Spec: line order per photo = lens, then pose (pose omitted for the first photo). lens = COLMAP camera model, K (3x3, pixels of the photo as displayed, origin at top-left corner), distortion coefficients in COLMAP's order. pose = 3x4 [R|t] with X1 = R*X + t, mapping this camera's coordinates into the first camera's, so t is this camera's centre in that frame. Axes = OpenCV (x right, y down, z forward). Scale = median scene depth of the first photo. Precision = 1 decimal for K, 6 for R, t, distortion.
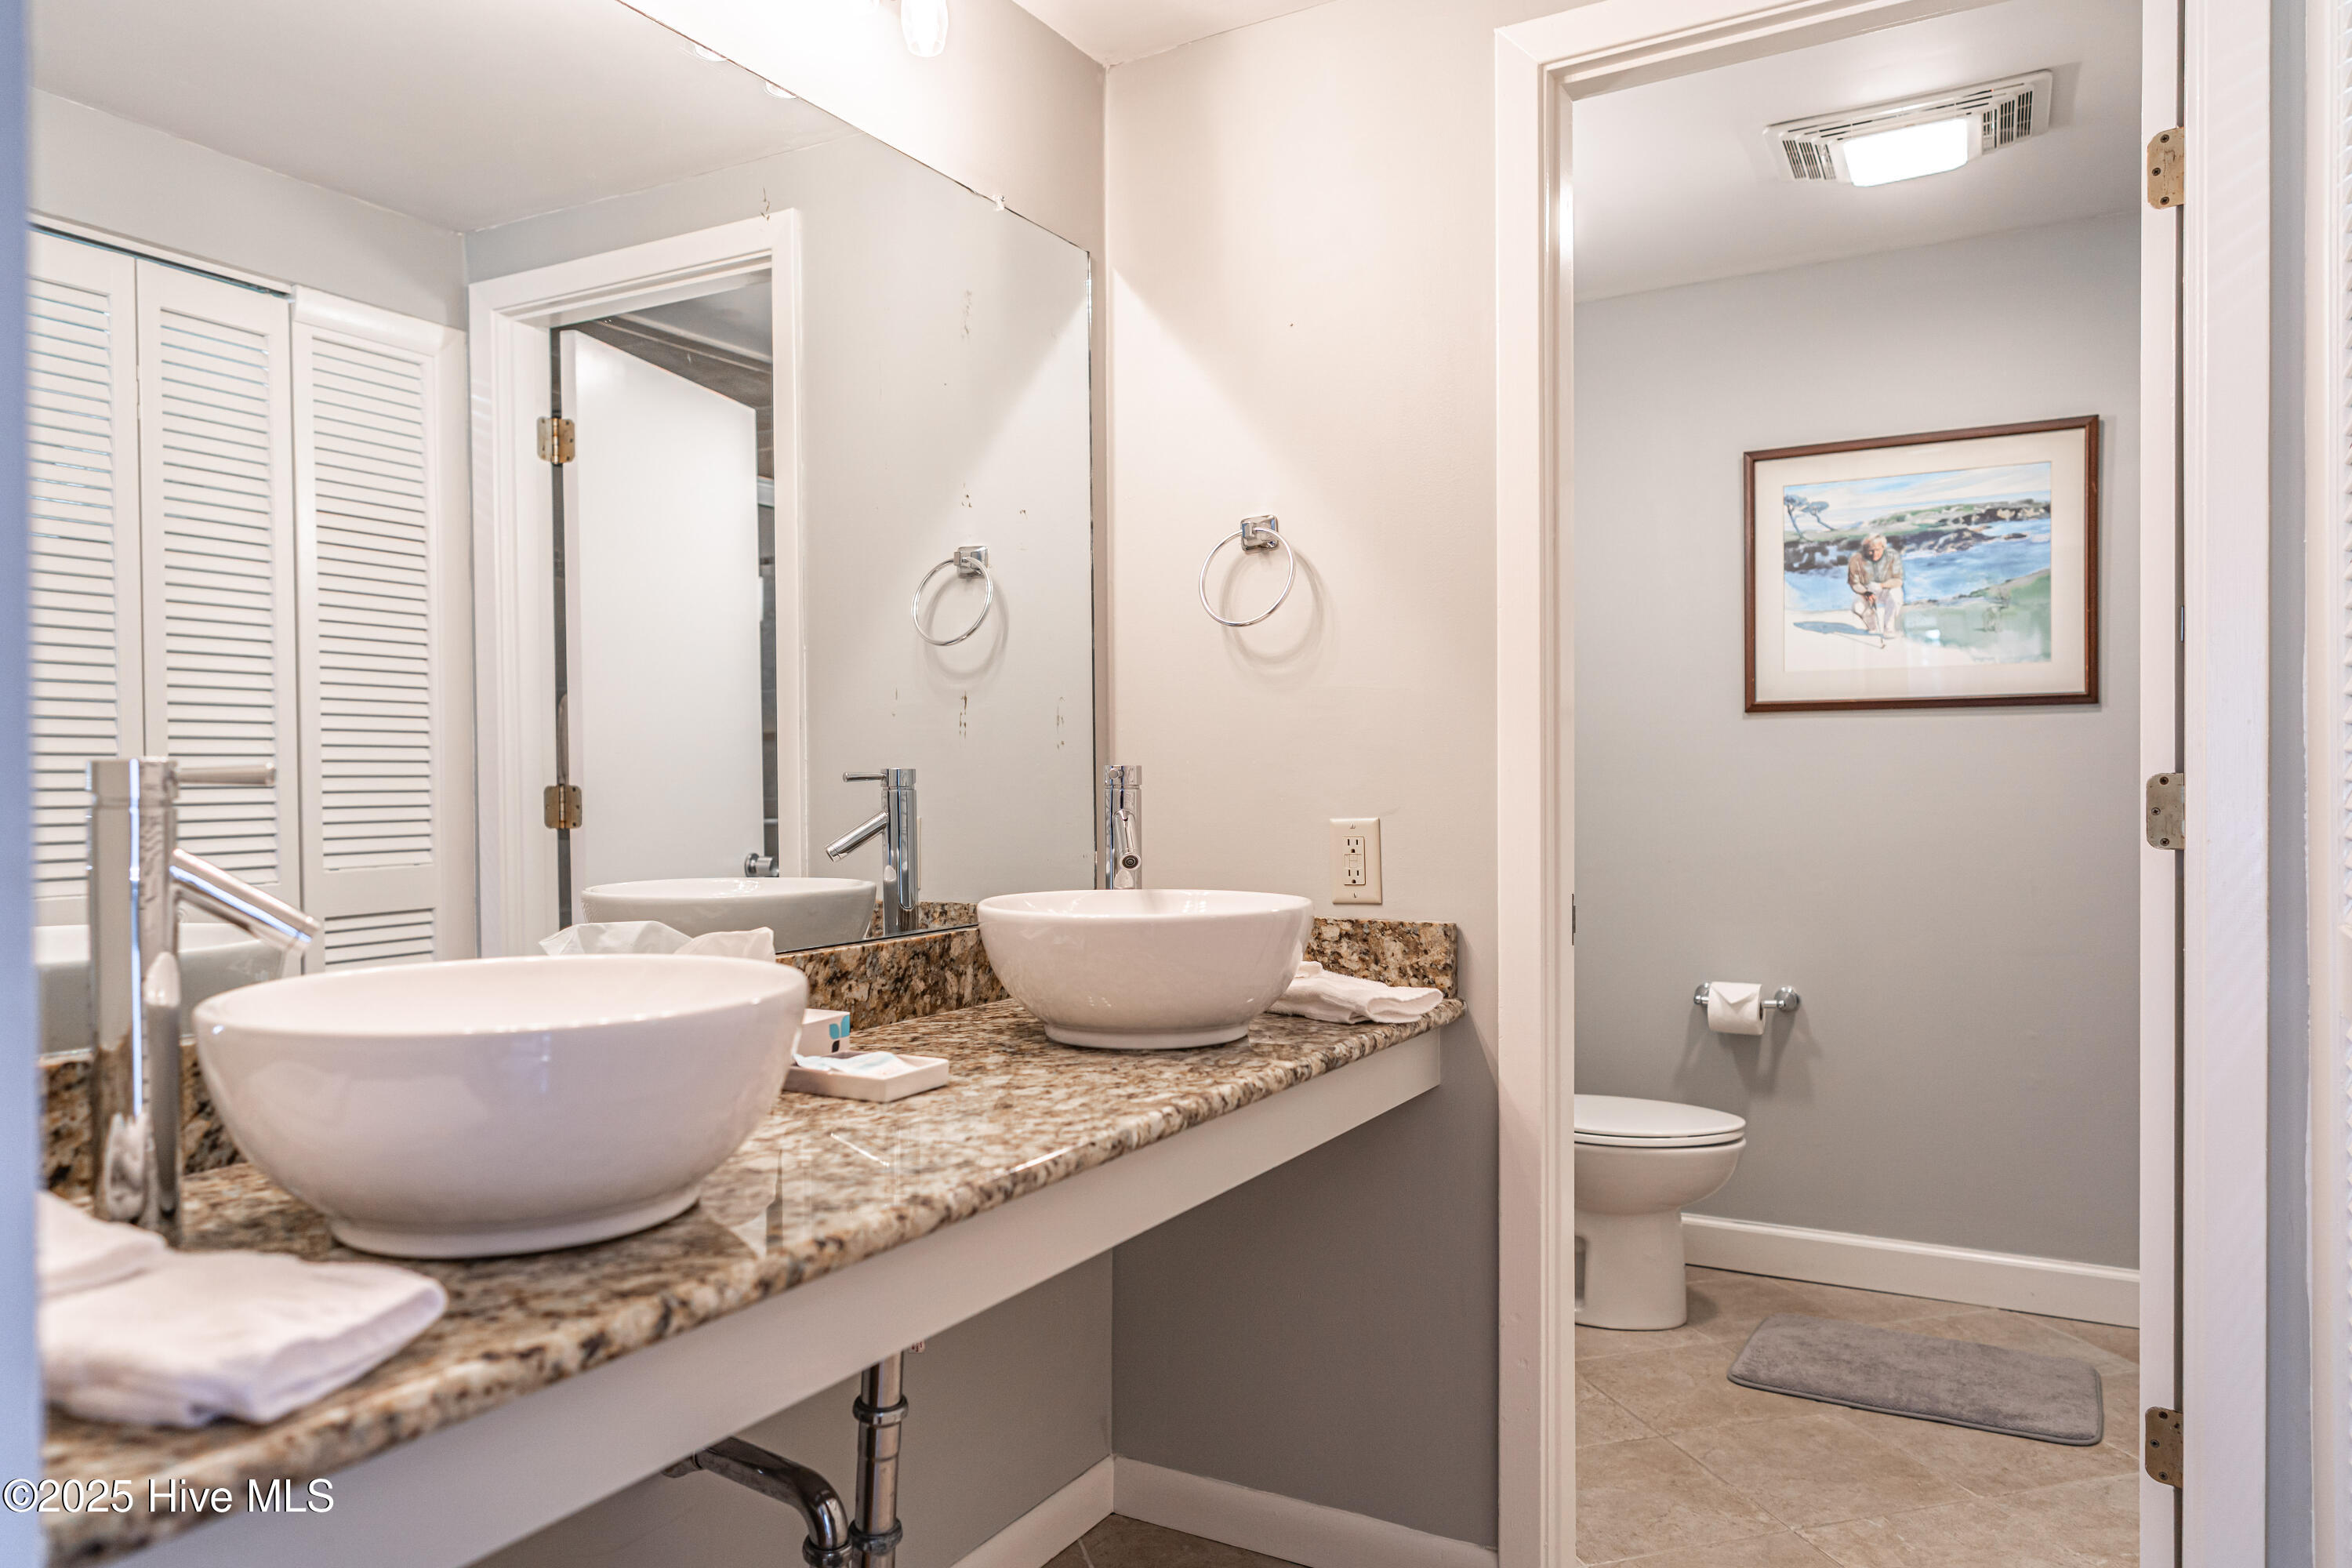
lens RADIAL K [[1574.6, 0, 1162.5], [0, 1574.6, 802.3], [0, 0, 1]] dist [-0.009179, 0.013571]
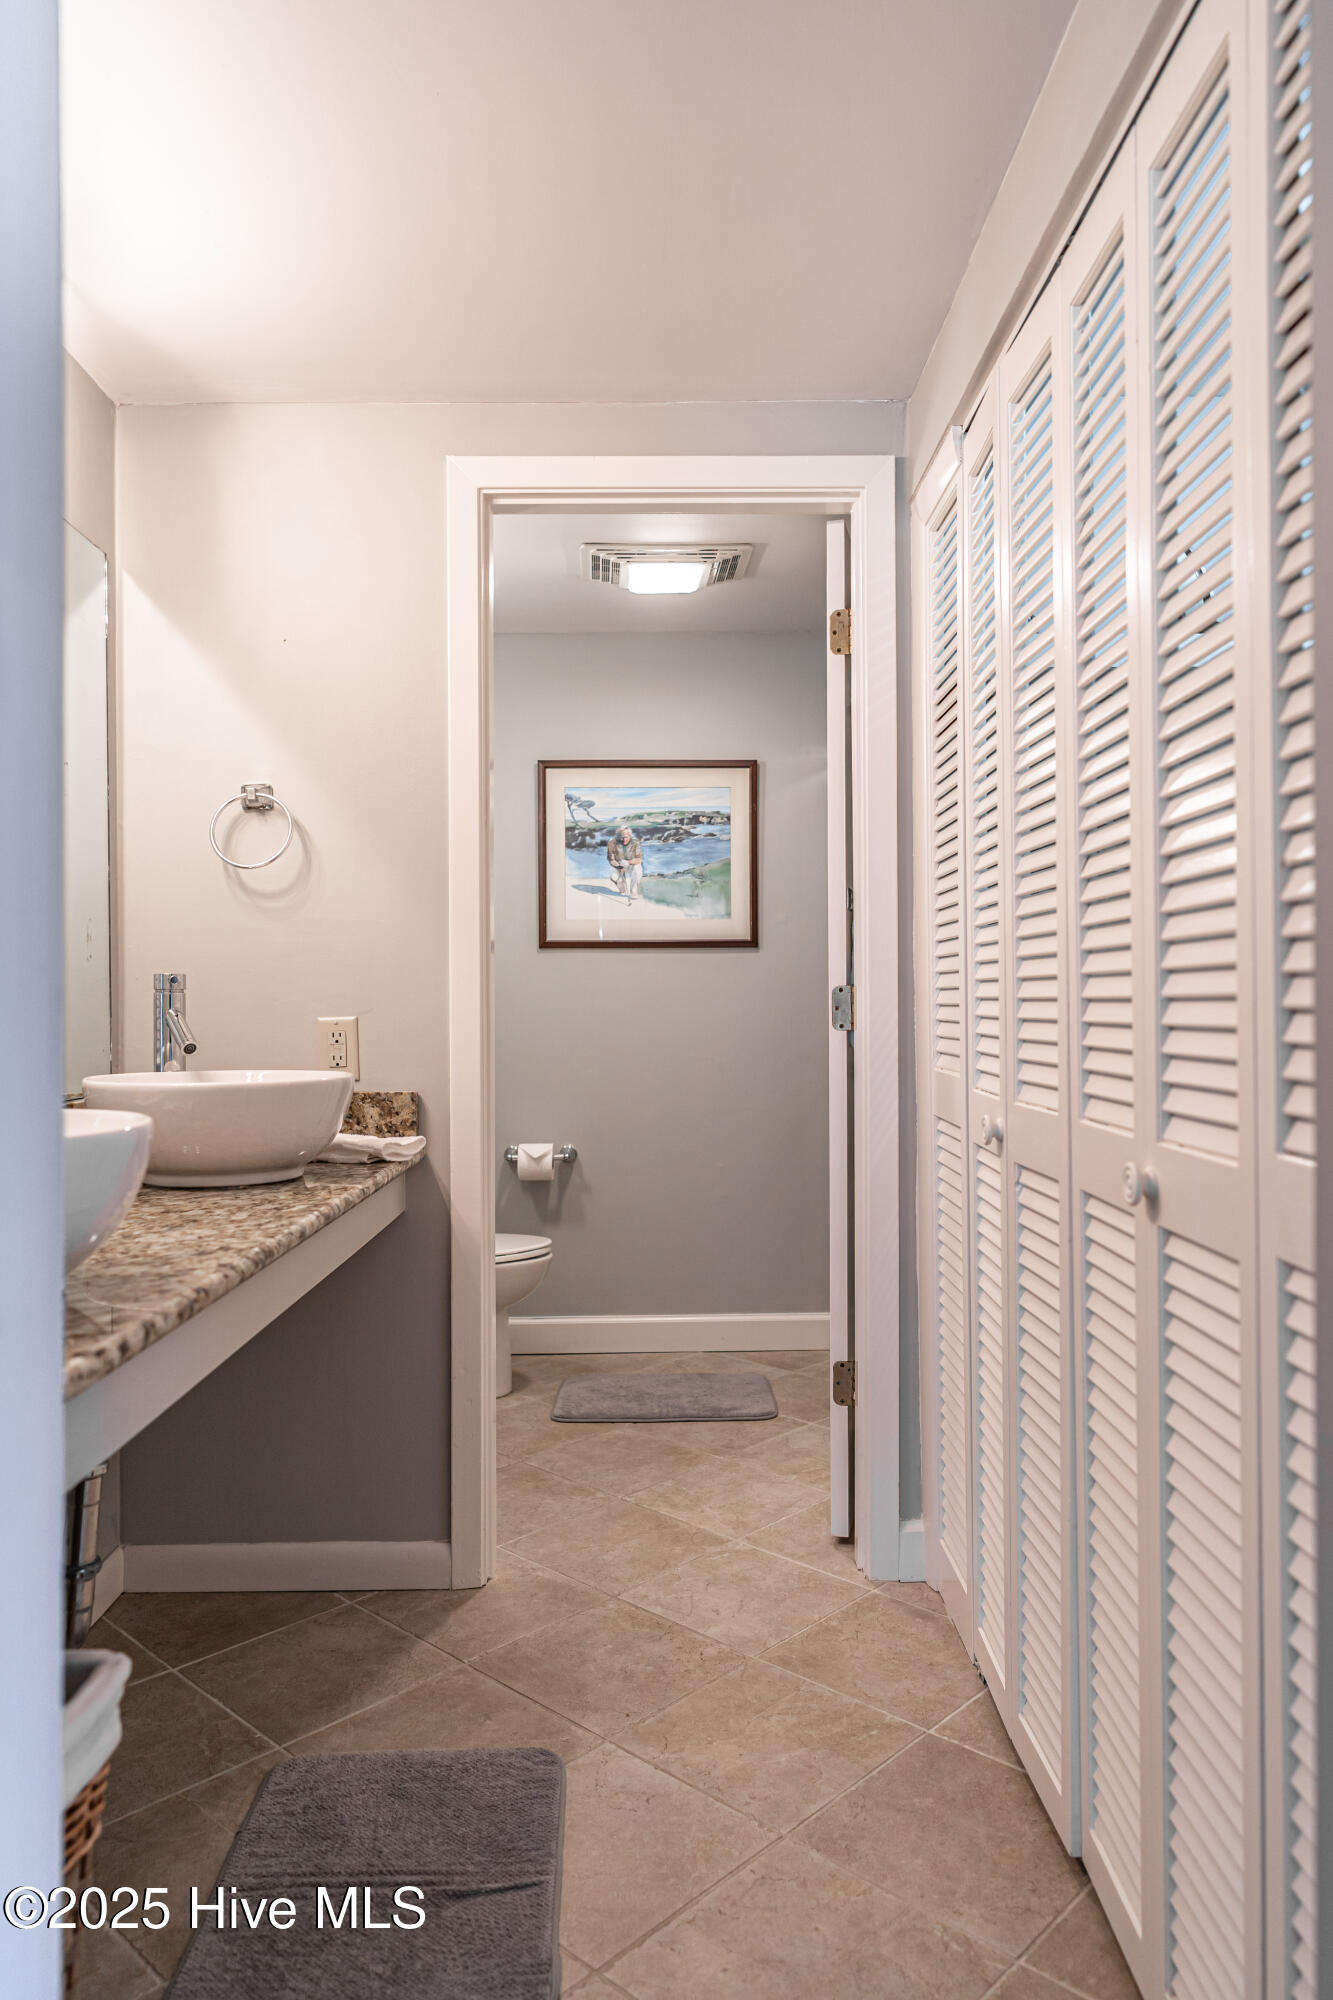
lens RADIAL K [[1338.9, 0, 698.8], [0, 1338.9, 1012.7], [0, 0, 1]] dist [-0.009179, 0.013571]
pose [[0.850977, -0.001522, 0.525200, -0.163580], [0.007492, 0.999929, -0.009241, 0.014915], [-0.525149, 0.011798, 0.850929, -0.096667]]
